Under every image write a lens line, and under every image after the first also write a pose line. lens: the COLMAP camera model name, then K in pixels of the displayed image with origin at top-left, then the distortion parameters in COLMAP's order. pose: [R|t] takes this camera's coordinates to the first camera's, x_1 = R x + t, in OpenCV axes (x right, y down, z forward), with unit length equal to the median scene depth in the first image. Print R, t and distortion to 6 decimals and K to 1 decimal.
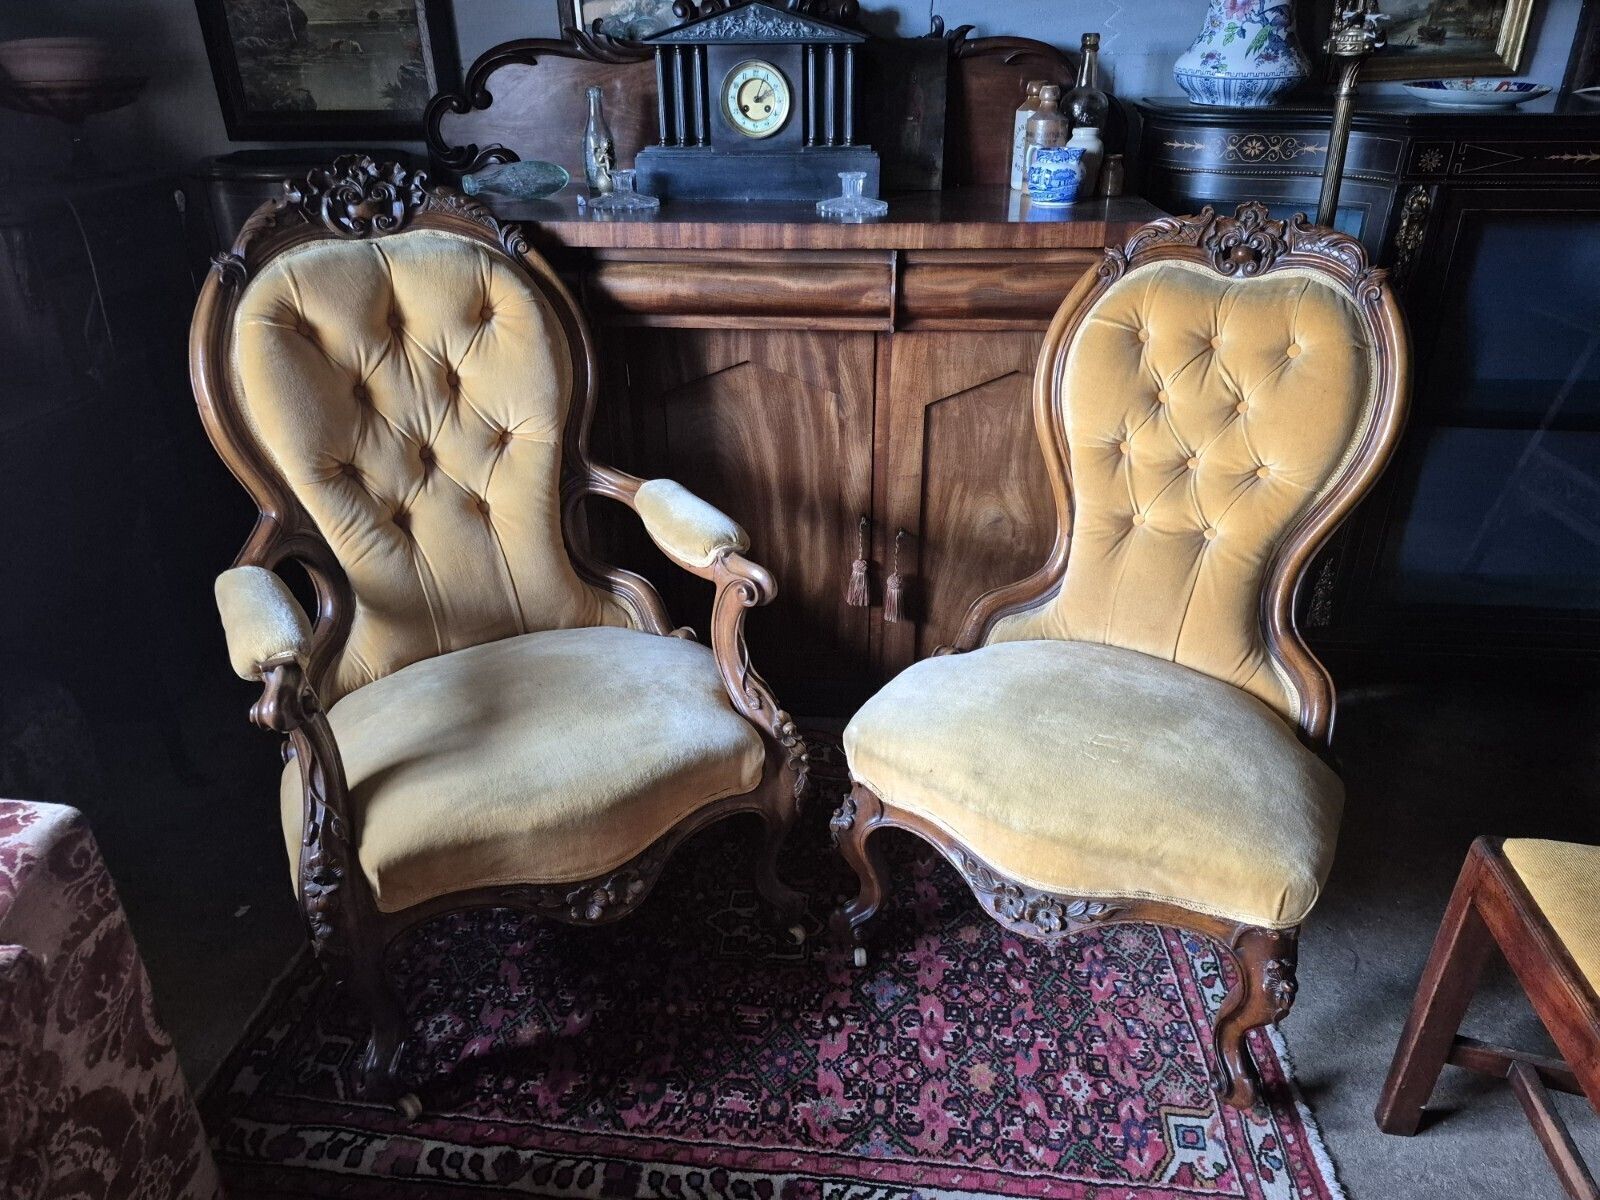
lens RADIAL K [[1093.7, 0, 799.9], [0, 1093.7, 608.5], [0, 0, 1]] dist [0.102971, -0.140591]
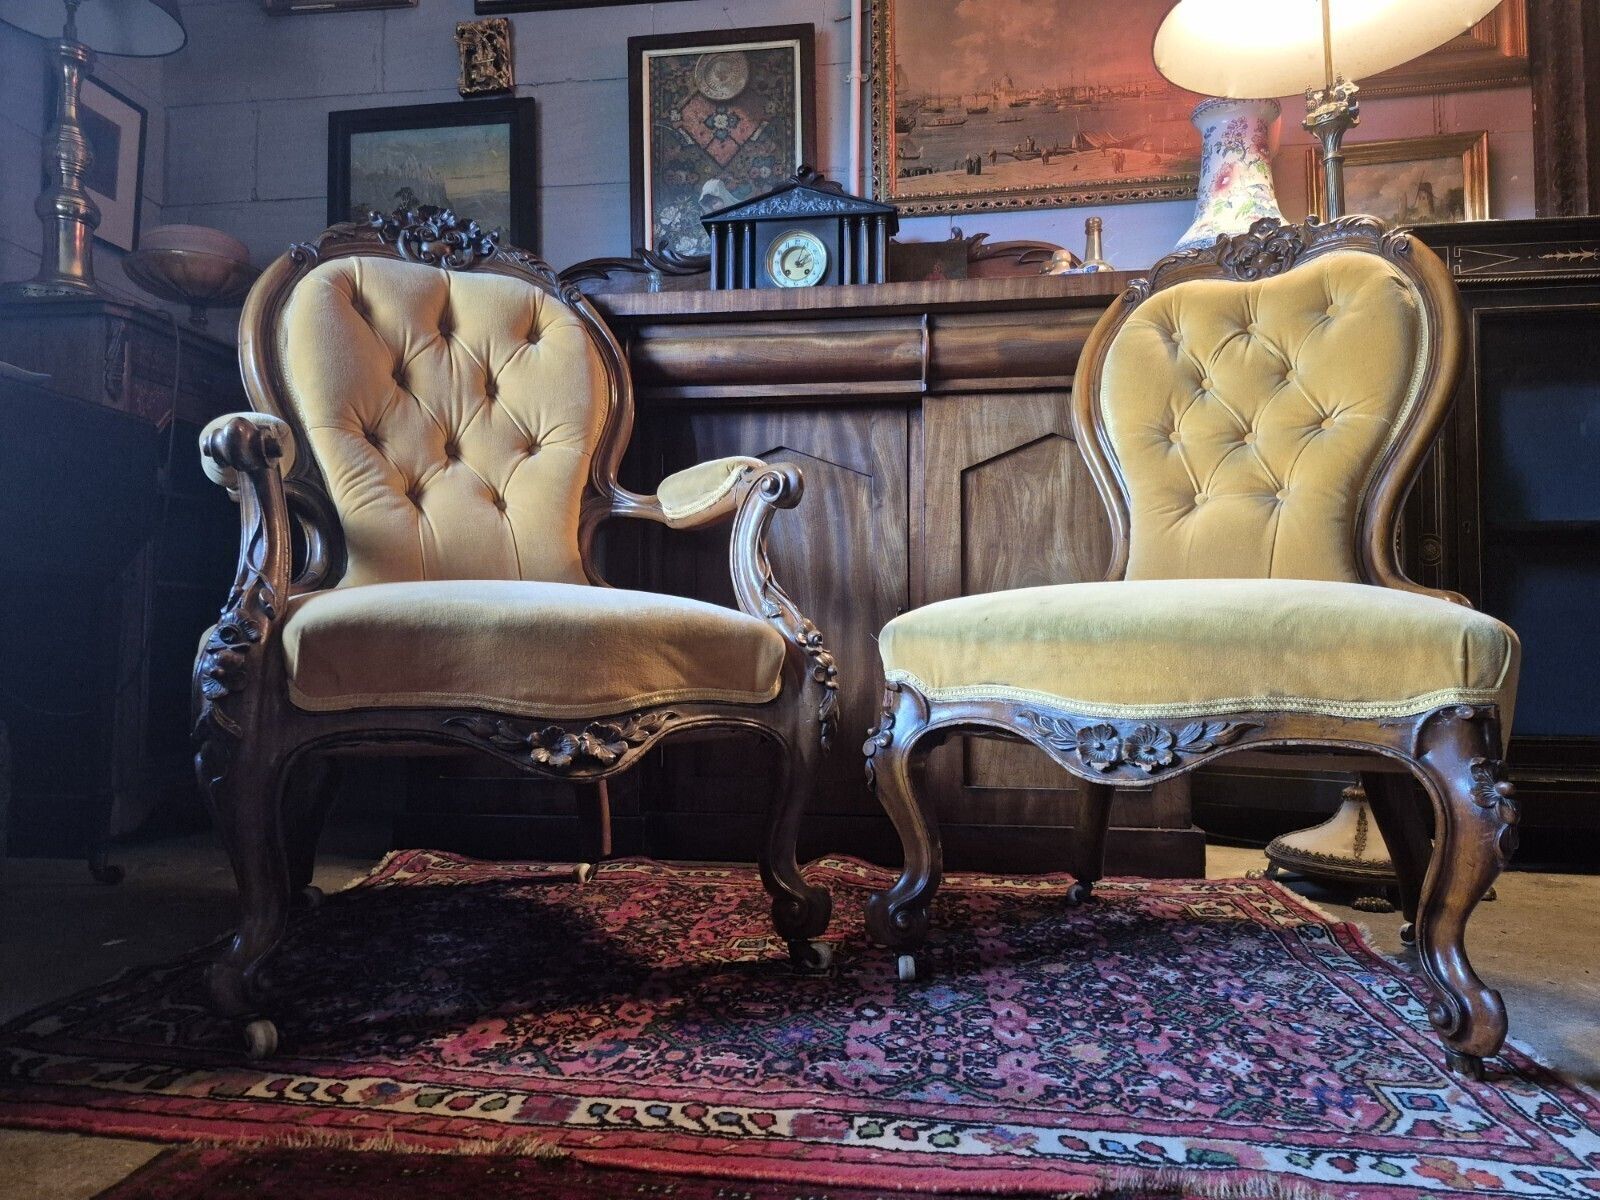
lens RADIAL K [[1095.7, 0, 786.8], [0, 1095.7, 607.2], [0, 0, 1]] dist [0.079264, -0.094729]
pose [[0.998795, 0.008712, -0.048295, 0.009034], [-0.031397, 0.869787, -0.492428, 0.506056], [0.037716, 0.493351, 0.869012, 0.254577]]
